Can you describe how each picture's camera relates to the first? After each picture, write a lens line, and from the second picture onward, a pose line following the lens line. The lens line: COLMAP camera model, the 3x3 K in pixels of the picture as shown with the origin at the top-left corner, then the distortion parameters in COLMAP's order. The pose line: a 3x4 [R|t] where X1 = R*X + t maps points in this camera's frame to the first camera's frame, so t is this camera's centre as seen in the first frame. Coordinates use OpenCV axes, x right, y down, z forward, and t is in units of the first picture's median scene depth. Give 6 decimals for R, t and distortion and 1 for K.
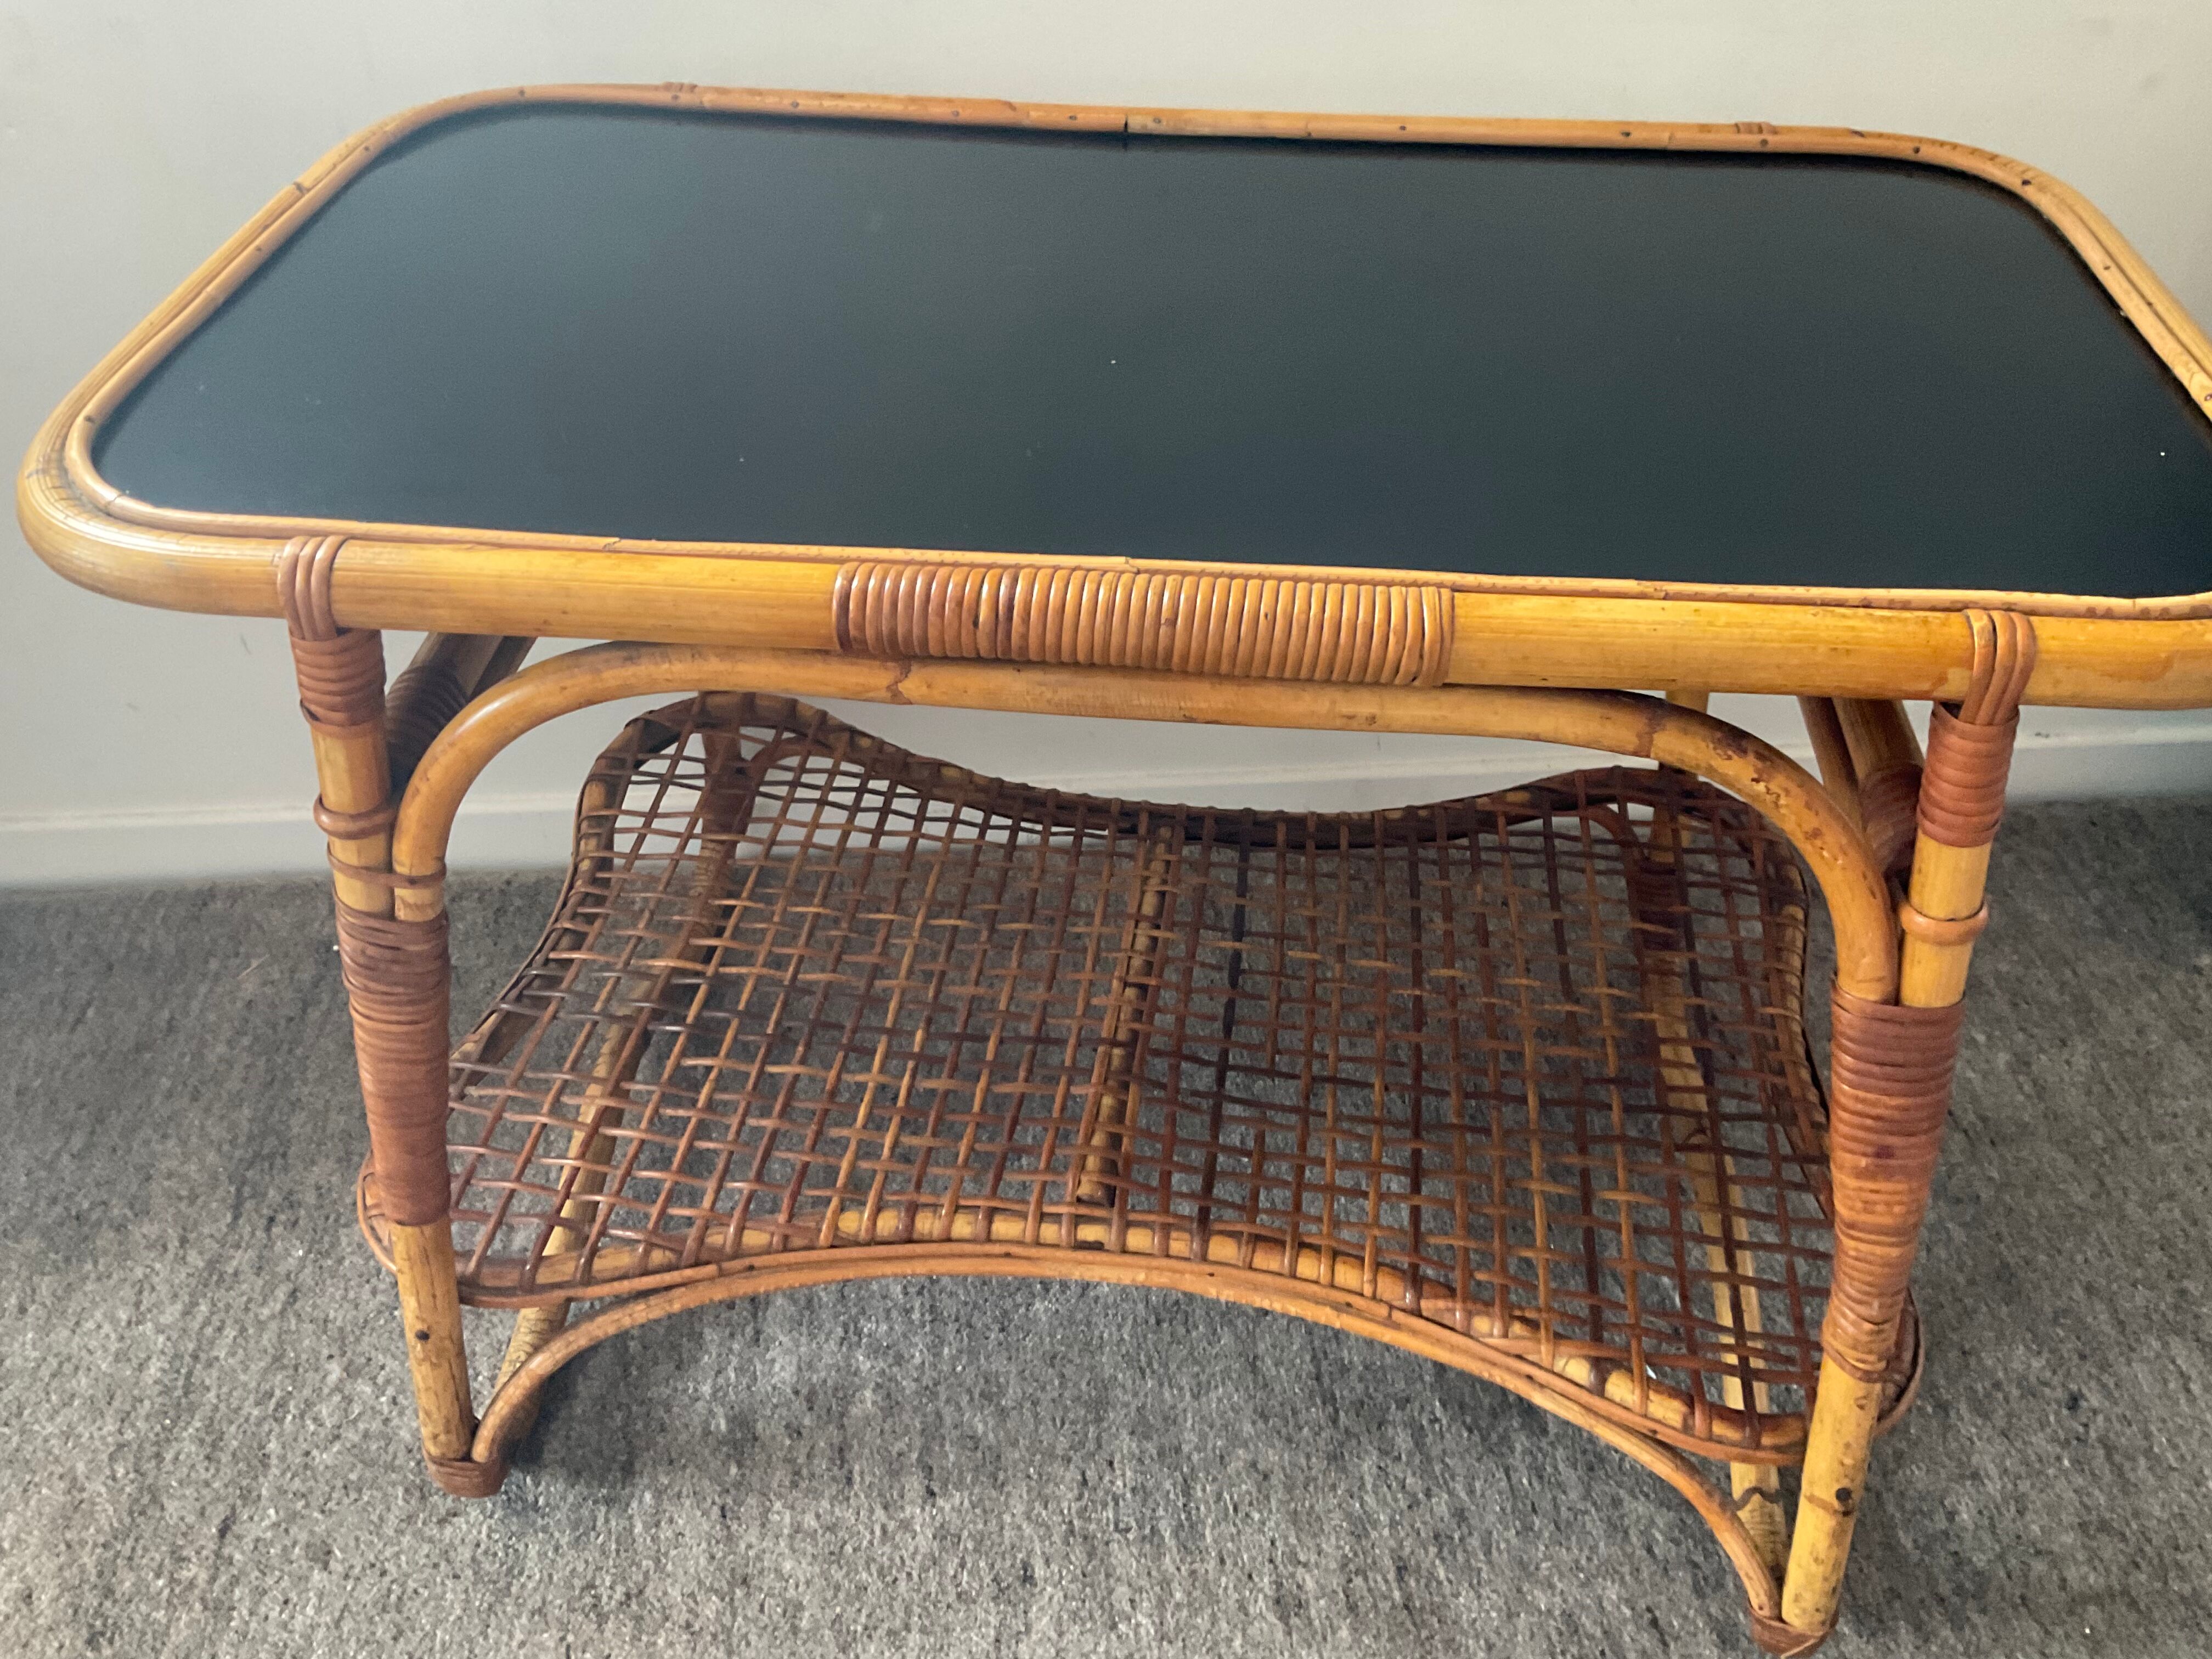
lens RADIAL K [[1816.0, 0, 1093.3], [0, 1816.0, 826.6], [0, 0, 1]] dist [0.096507, -0.182813]
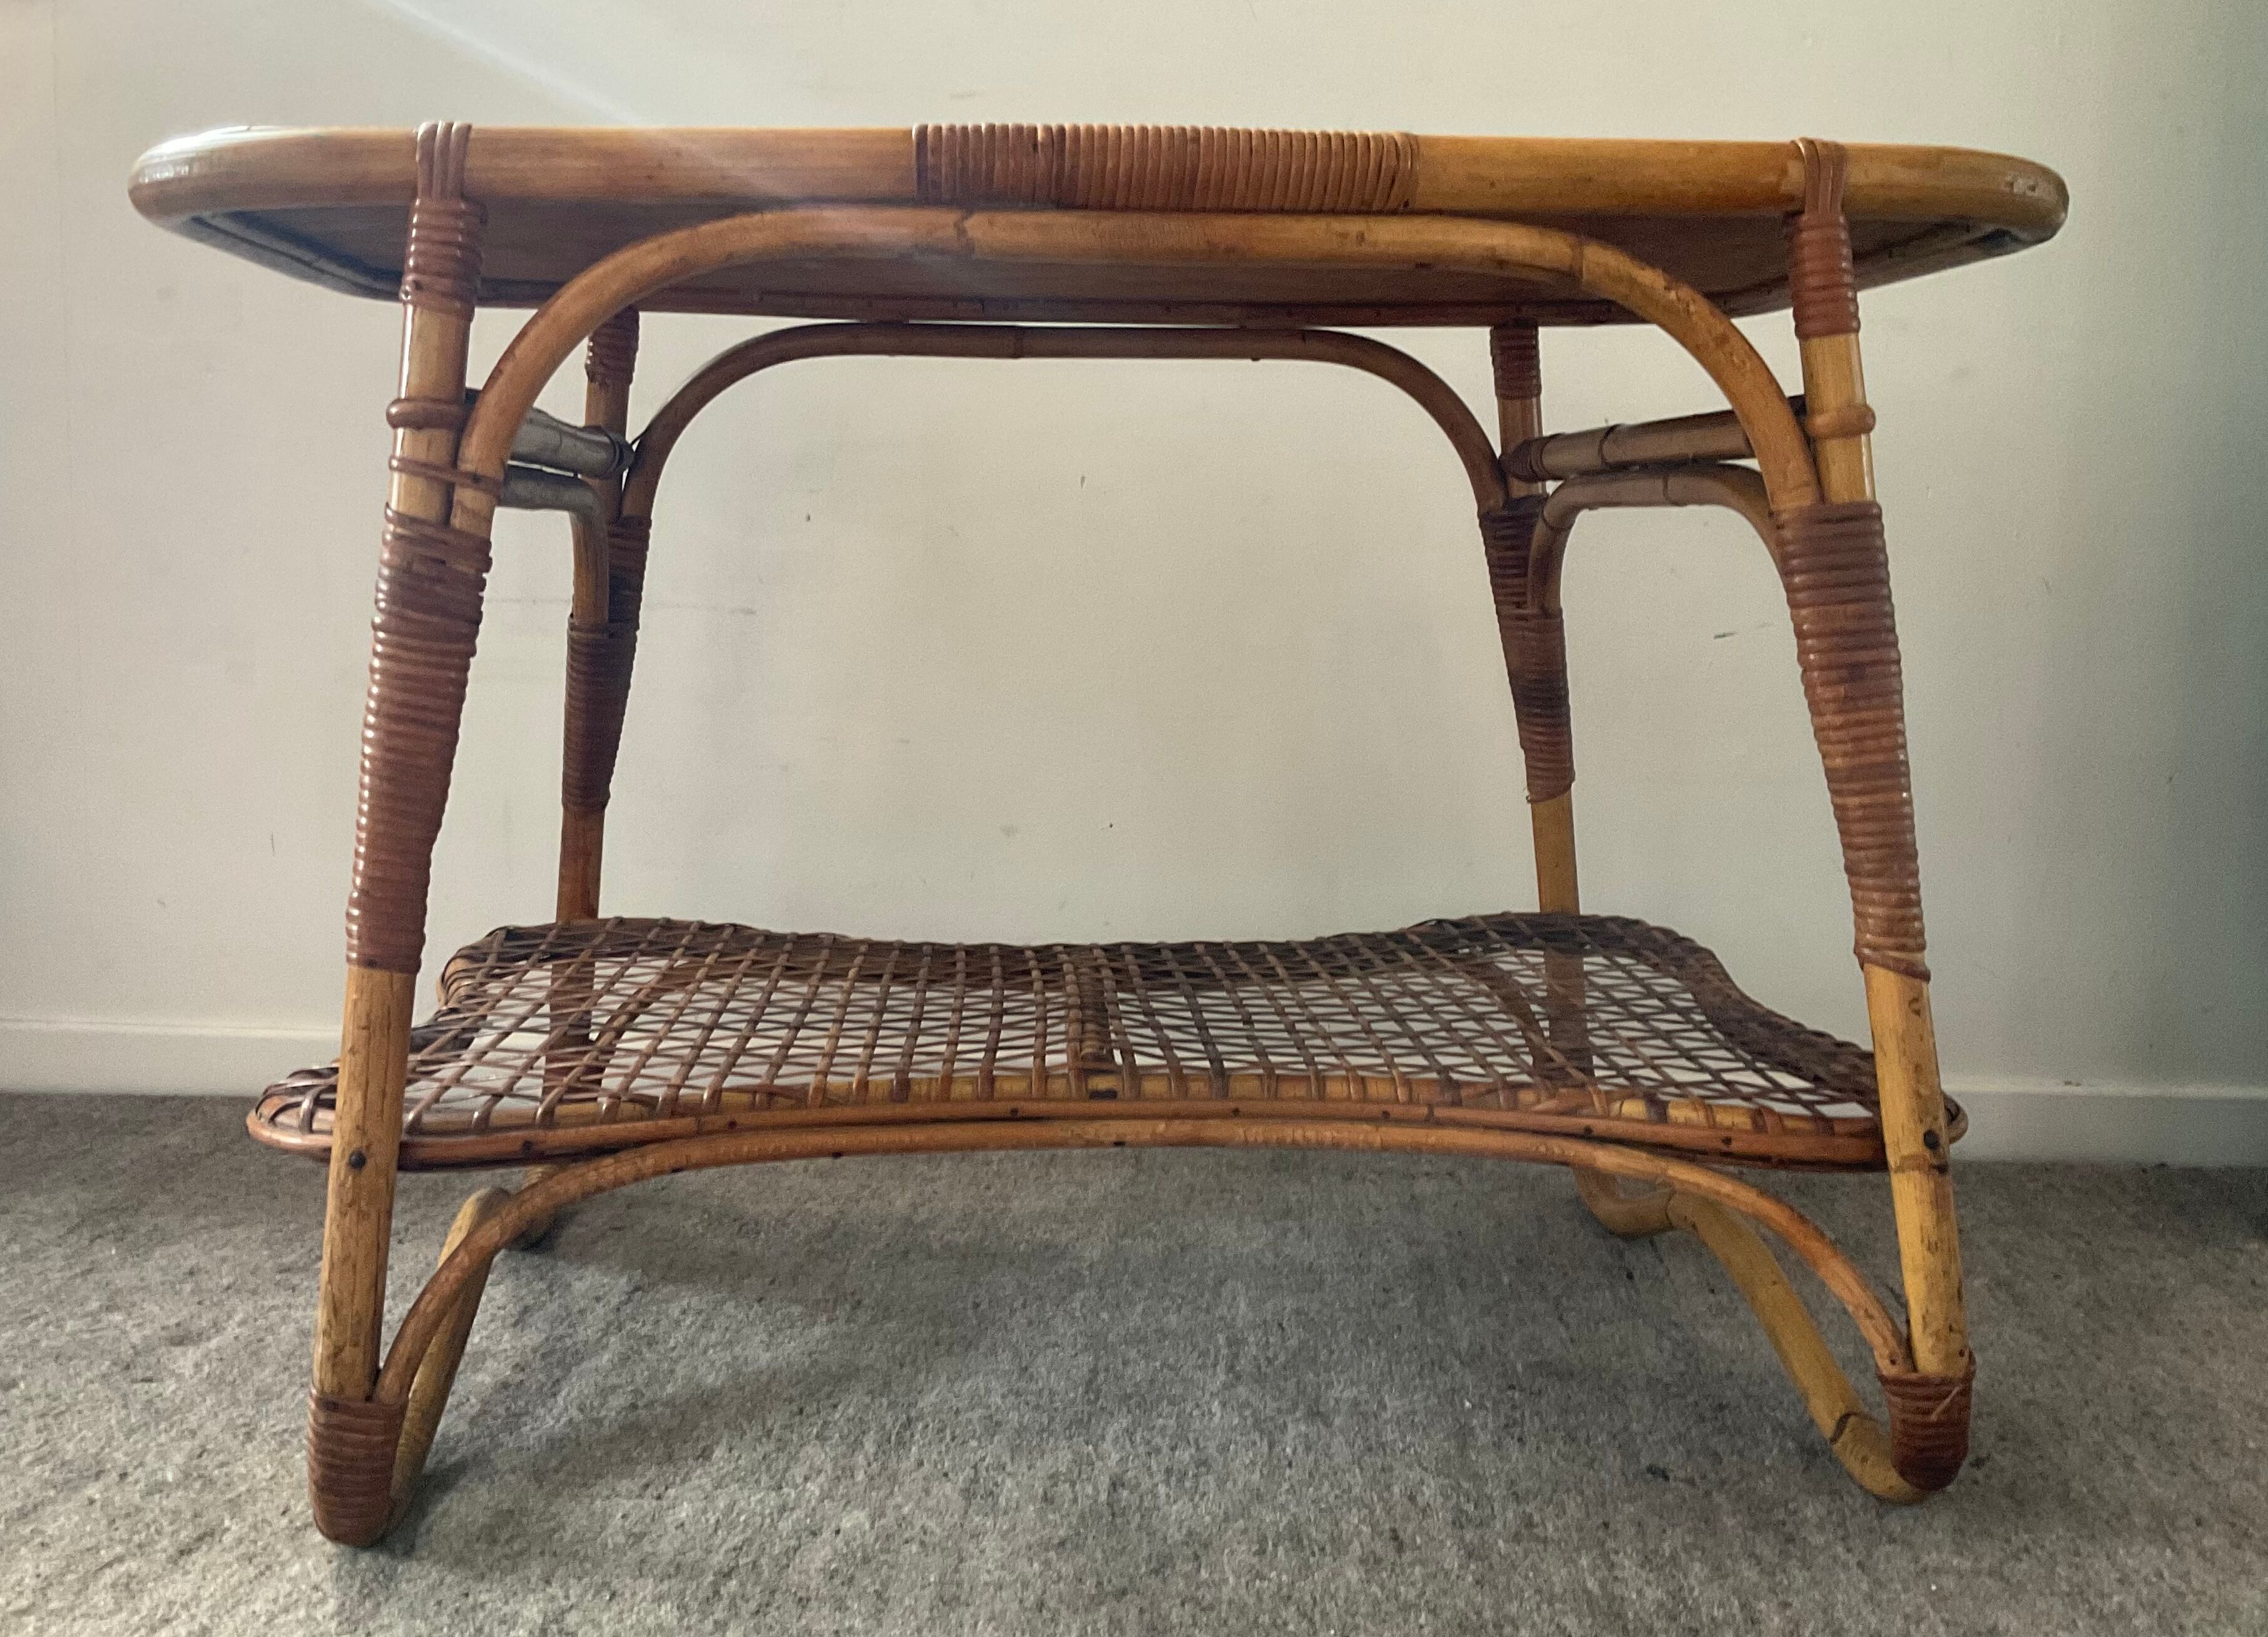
lens RADIAL K [[2067.7, 0, 1120.4], [0, 2067.7, 815.6], [0, 0, 1]] dist [0.138336, -0.310974]
pose [[0.981432, -0.026201, 0.190012, -0.185754], [0.123792, 0.843219, -0.523123, 0.650097], [-0.146515, 0.536932, 0.830805, 0.051836]]
